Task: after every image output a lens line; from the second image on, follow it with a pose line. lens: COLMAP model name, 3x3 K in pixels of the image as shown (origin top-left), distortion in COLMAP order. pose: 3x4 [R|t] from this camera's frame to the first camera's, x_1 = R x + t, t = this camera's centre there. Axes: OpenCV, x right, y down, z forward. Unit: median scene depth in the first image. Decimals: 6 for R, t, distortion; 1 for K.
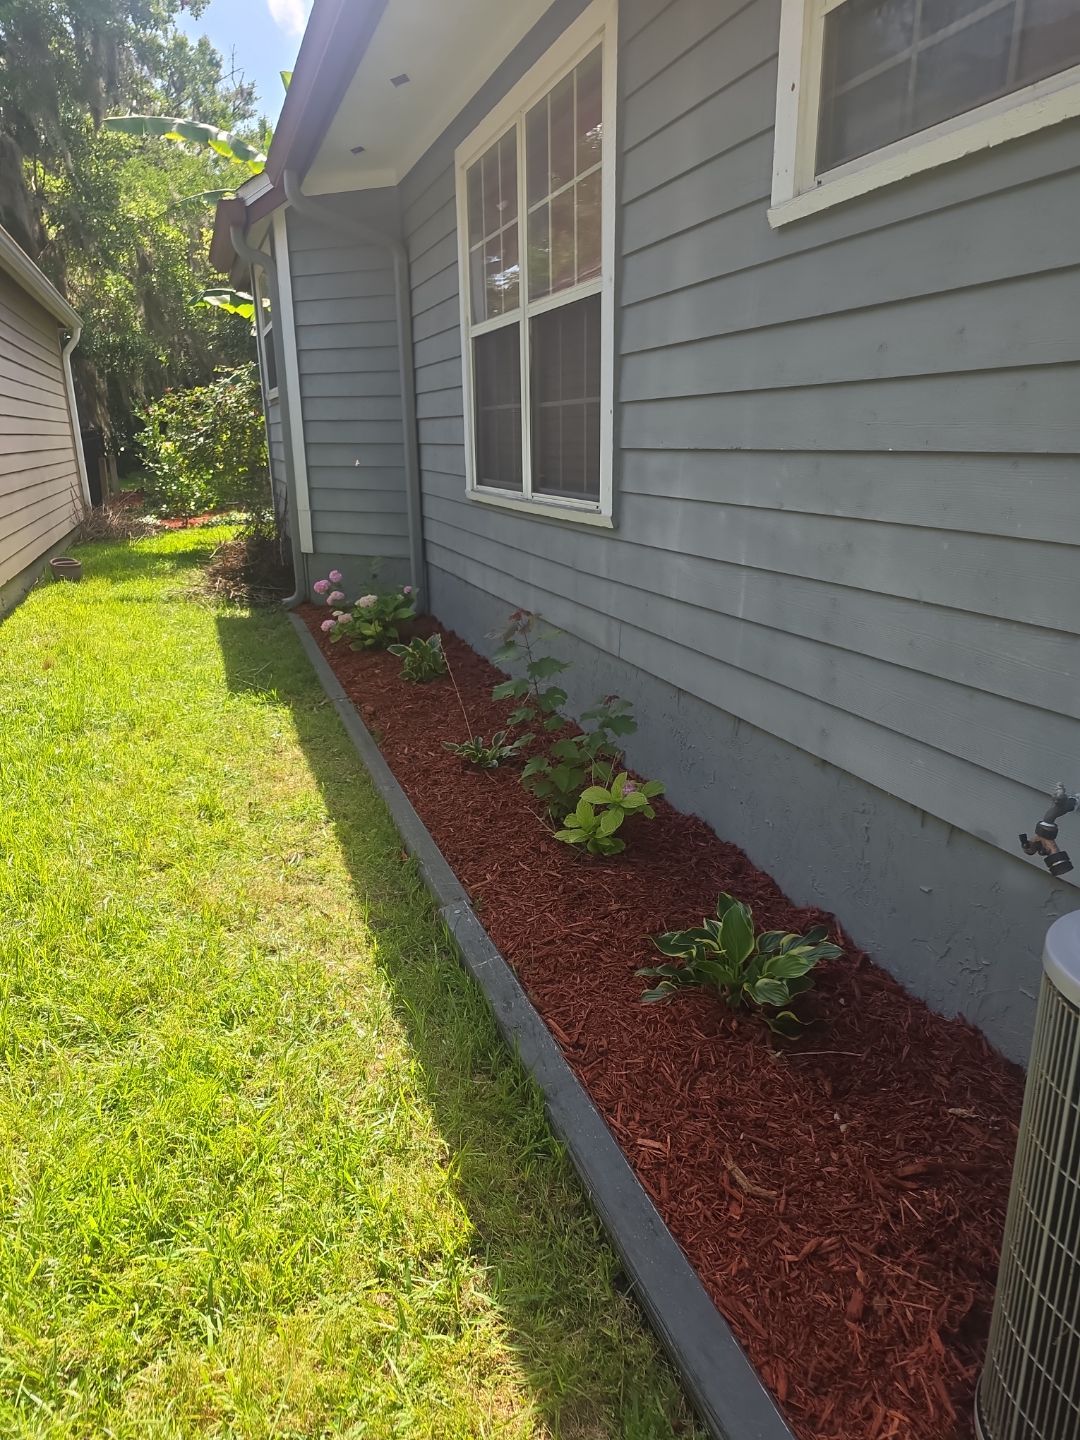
lens RADIAL K [[940.8, 0, 543.4], [0, 940.8, 730.5], [0, 0, 1]] dist [0.081652, -0.062993]
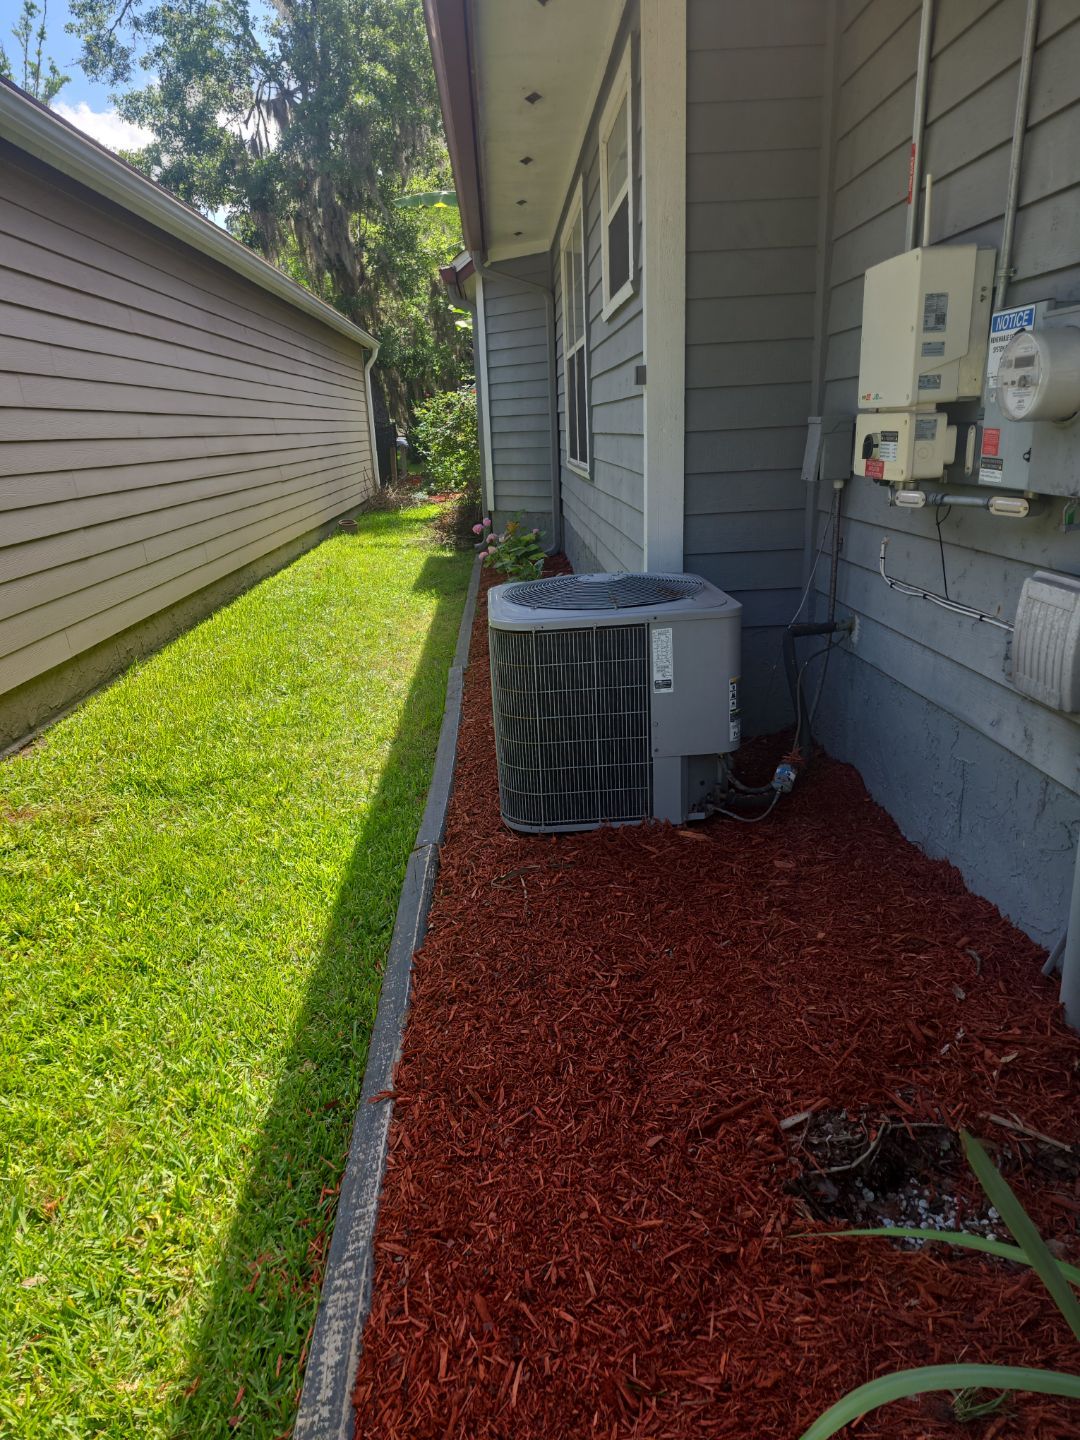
lens RADIAL K [[940.8, 0, 543.4], [0, 940.8, 730.5], [0, 0, 1]] dist [0.081652, -0.062993]
pose [[0.955101, 0.063242, -0.289452, 0.173355], [-0.057993, 0.997960, 0.026684, 0.066454], [0.290549, -0.008699, 0.956821, -0.223421]]
